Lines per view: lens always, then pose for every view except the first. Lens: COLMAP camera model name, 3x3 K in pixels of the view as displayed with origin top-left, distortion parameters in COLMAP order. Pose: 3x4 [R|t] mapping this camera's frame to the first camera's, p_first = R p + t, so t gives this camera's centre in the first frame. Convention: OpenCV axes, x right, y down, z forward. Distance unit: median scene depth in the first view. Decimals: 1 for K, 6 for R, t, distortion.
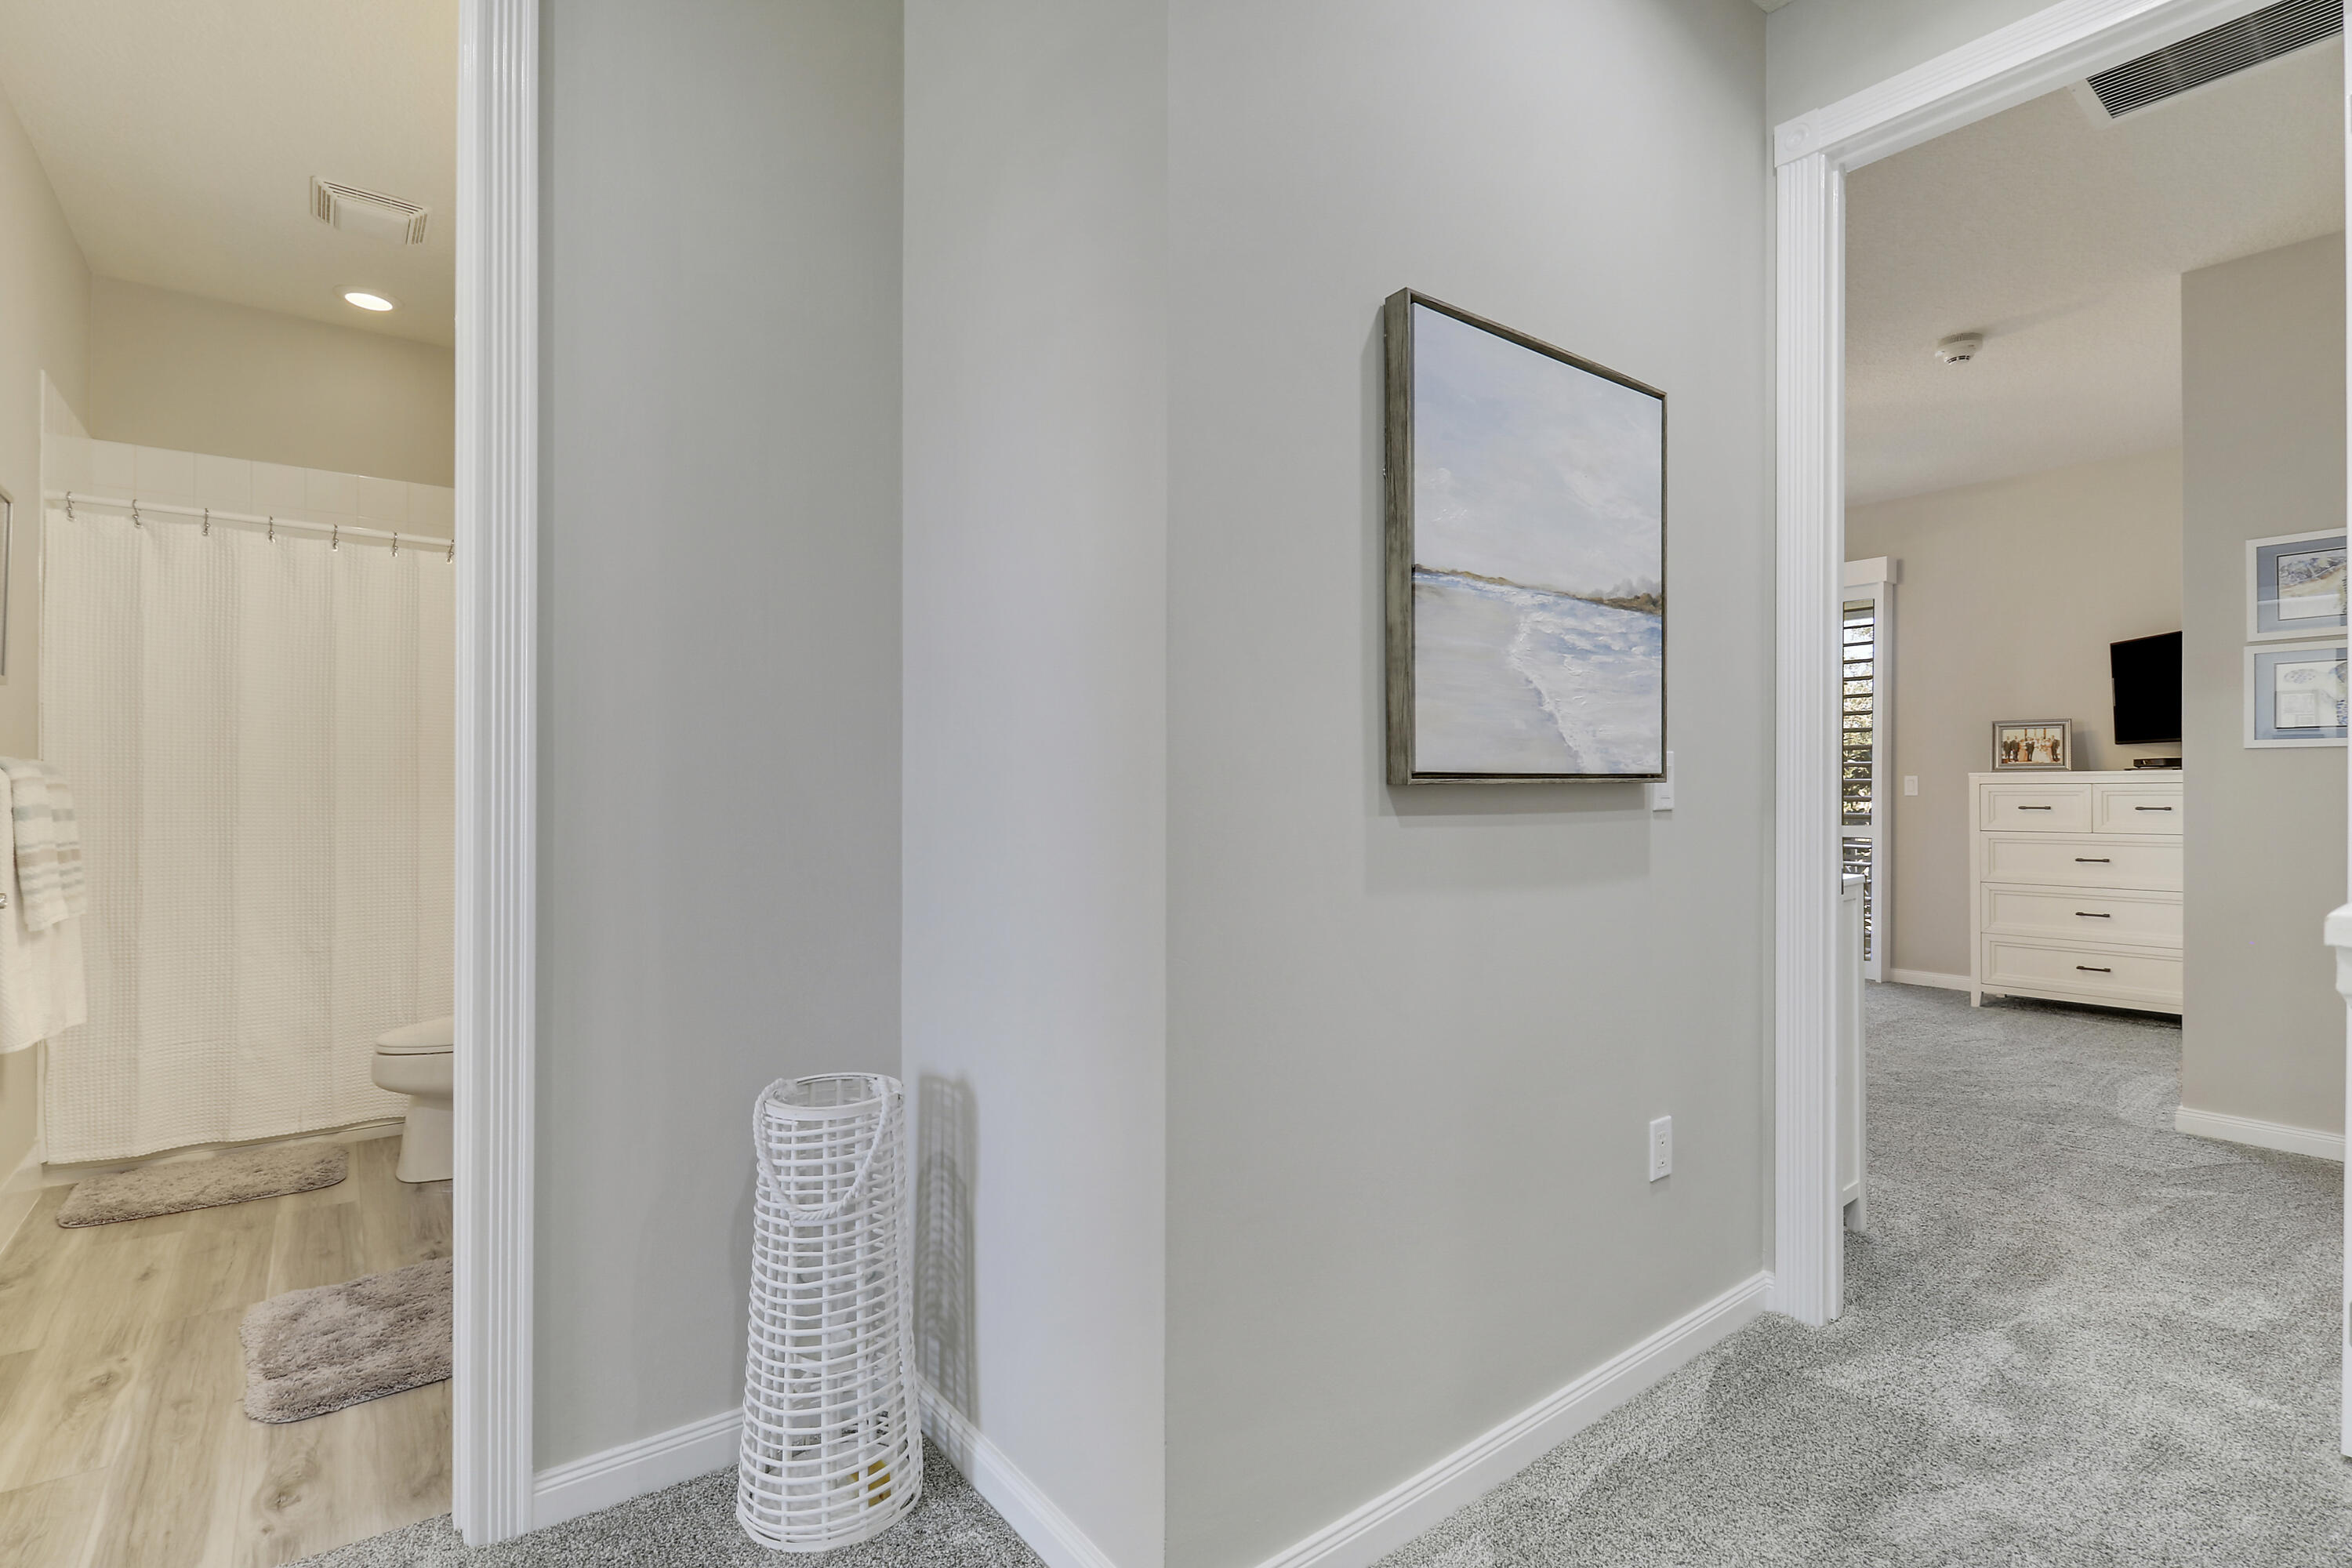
lens RADIAL K [[1095.1, 0, 1180.9], [0, 1095.1, 799.5], [0, 0, 1]] dist [-0.012844, -0.005235]
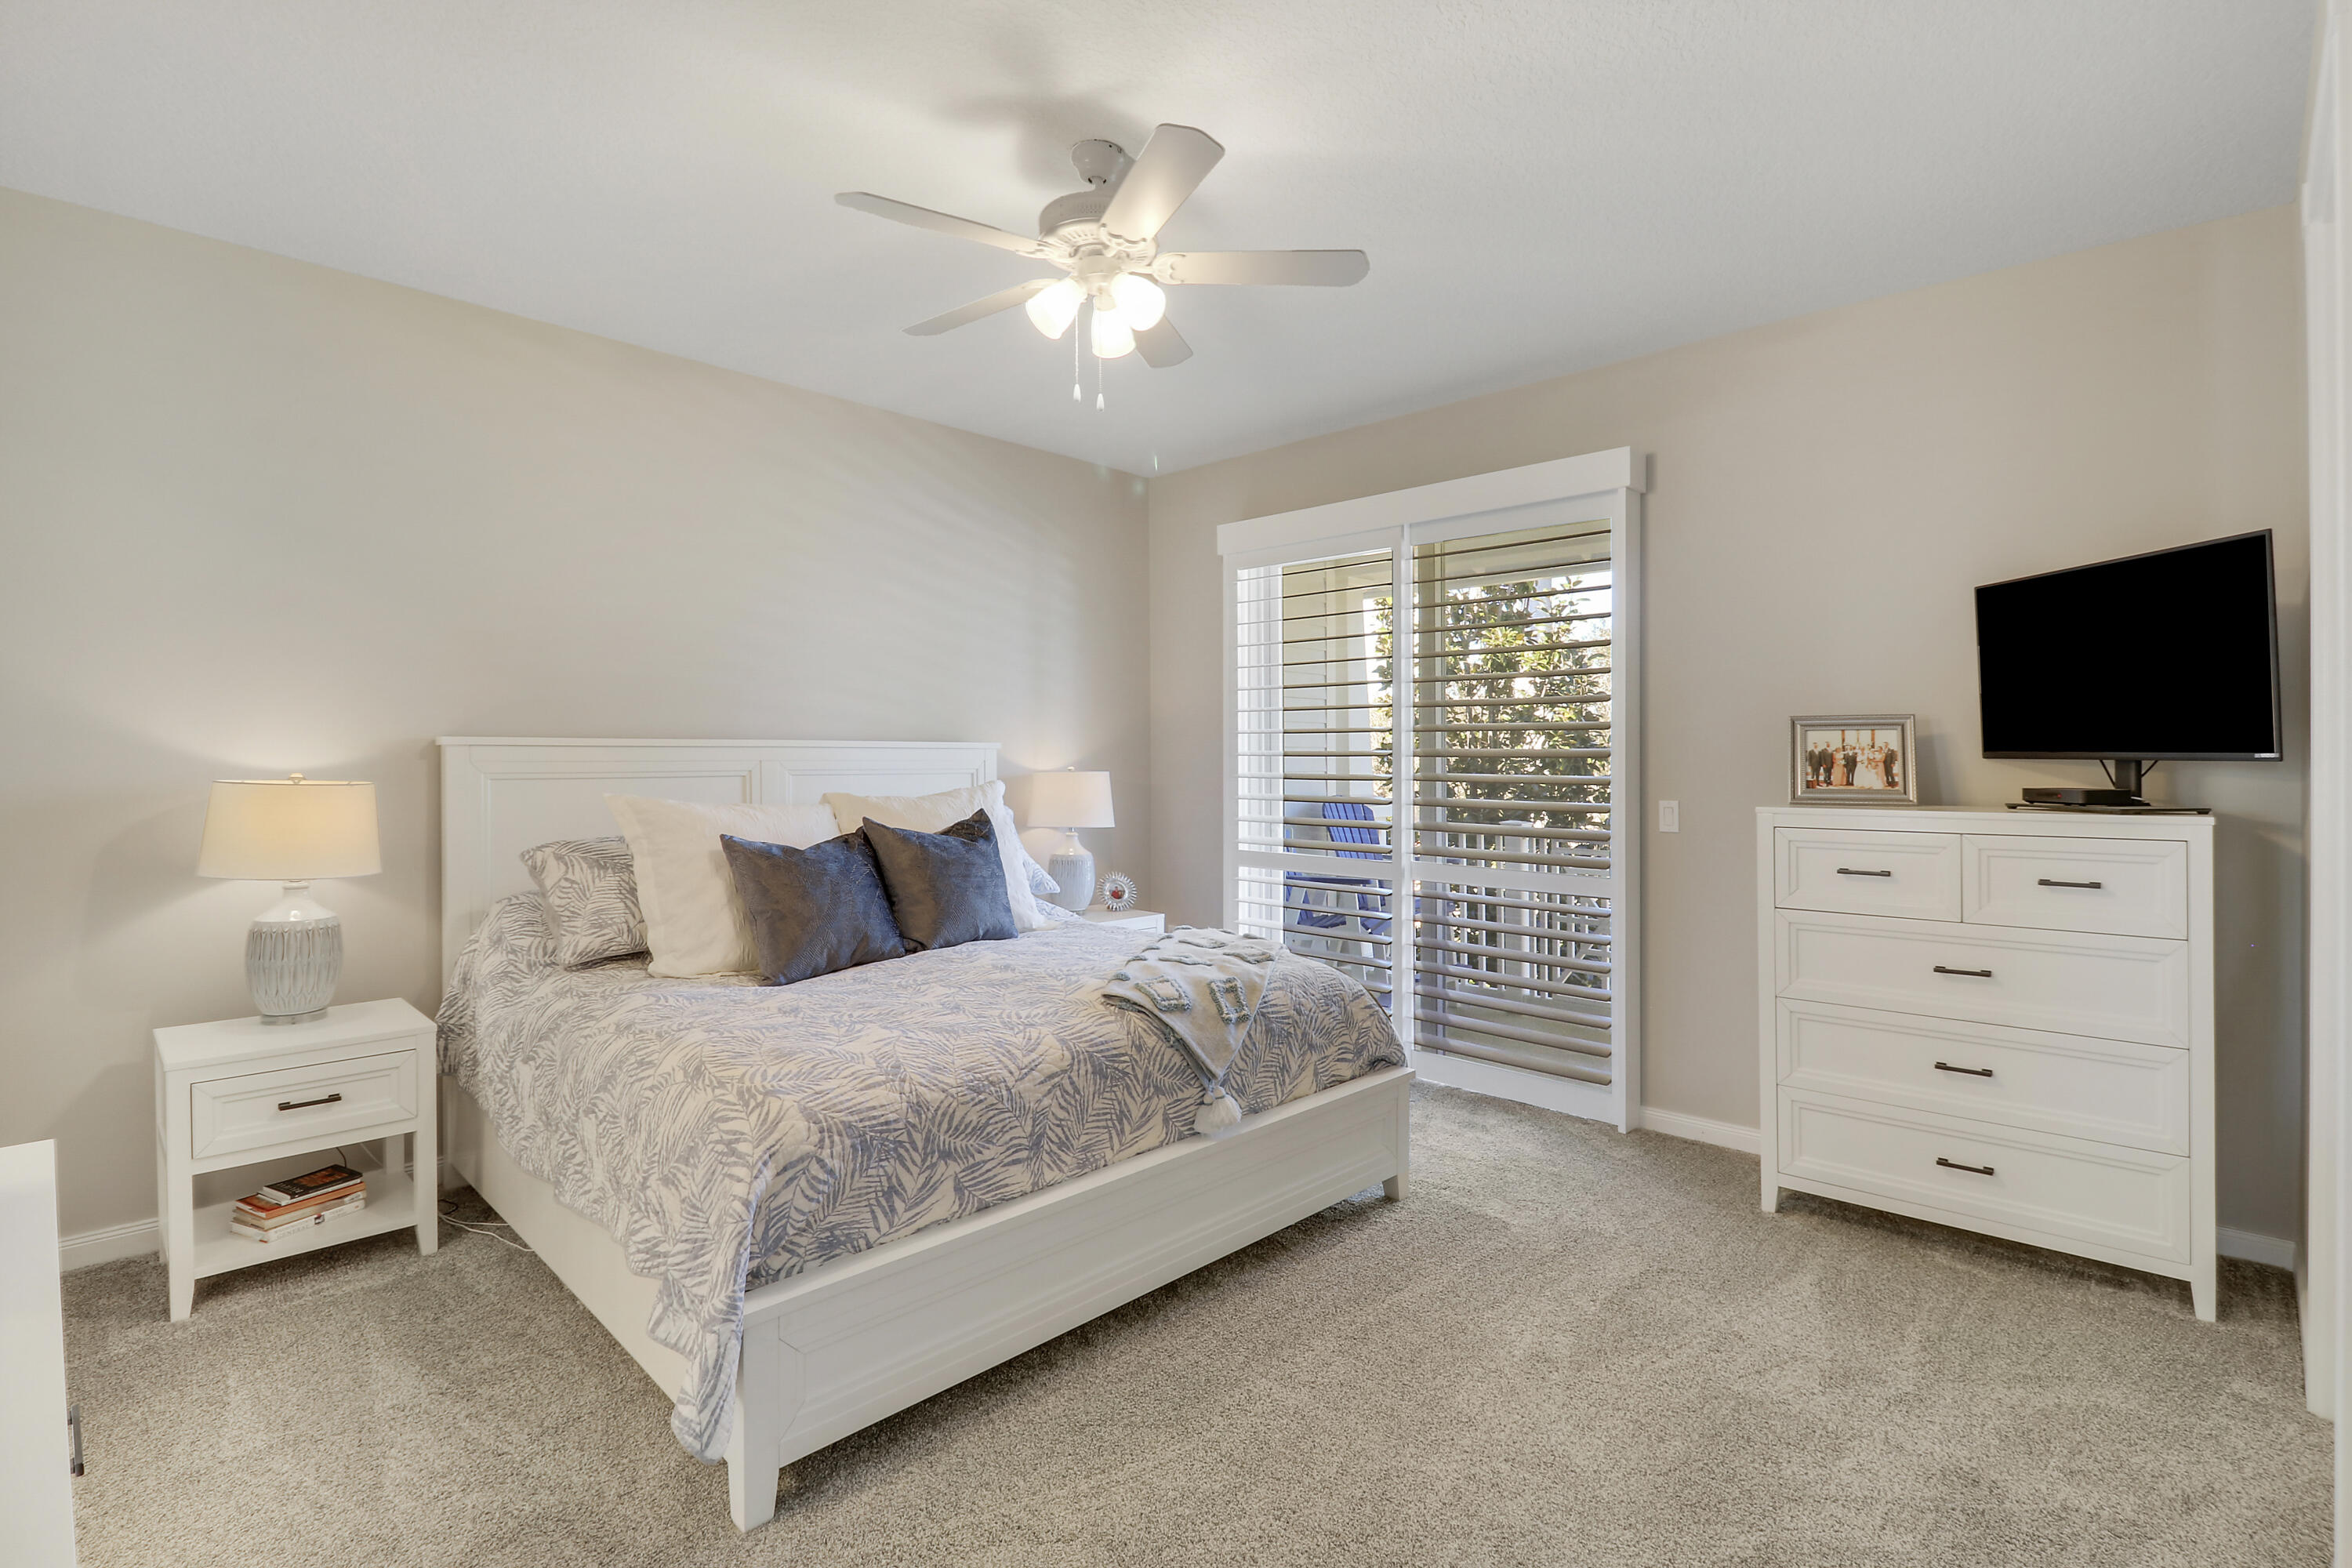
lens RADIAL K [[1095.1, 0, 1185.6], [0, 1095.1, 763.2], [0, 0, 1]] dist [-0.012844, -0.005235]
pose [[0.987489, -0.007606, 0.157502, 0.338476], [0.007424, 0.999971, 0.001746, -0.052143], [-0.157511, -0.000555, 0.987517, 0.480215]]
